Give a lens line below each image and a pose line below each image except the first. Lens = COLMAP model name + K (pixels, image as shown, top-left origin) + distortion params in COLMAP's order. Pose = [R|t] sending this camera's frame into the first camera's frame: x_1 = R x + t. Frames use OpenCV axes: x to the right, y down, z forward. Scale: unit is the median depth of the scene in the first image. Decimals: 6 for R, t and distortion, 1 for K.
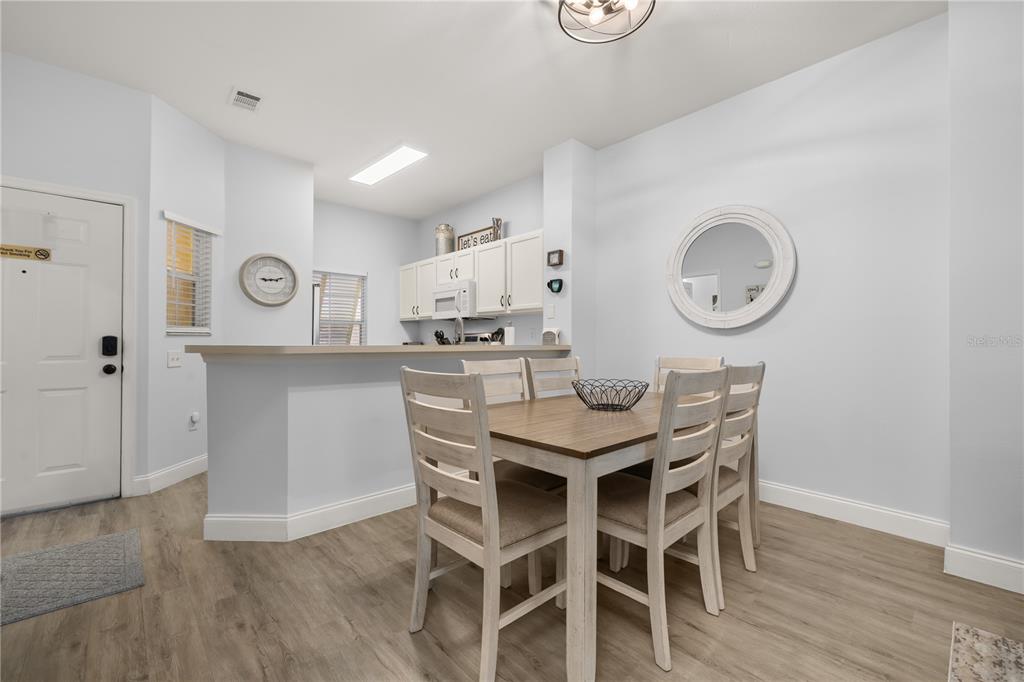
lens RADIAL K [[430.8, 0, 514.4], [0, 430.8, 341.8], [0, 0, 1]] dist [-0.003620, 0.000771]
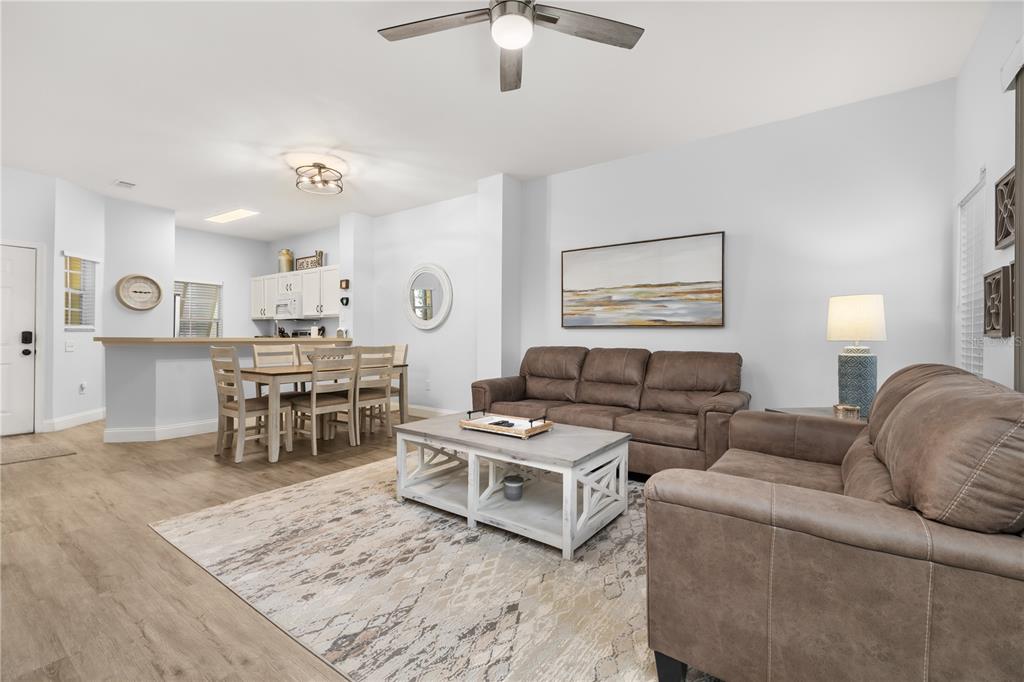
lens RADIAL K [[430.8, 0, 509.1], [0, 430.8, 339.3], [0, 0, 1]] dist [-0.003620, 0.000771]
pose [[0.977810, 0.002414, 0.209478, 0.353581], [-0.003952, 0.999968, 0.006925, -0.001021], [-0.209455, -0.007599, 0.977789, -0.695365]]
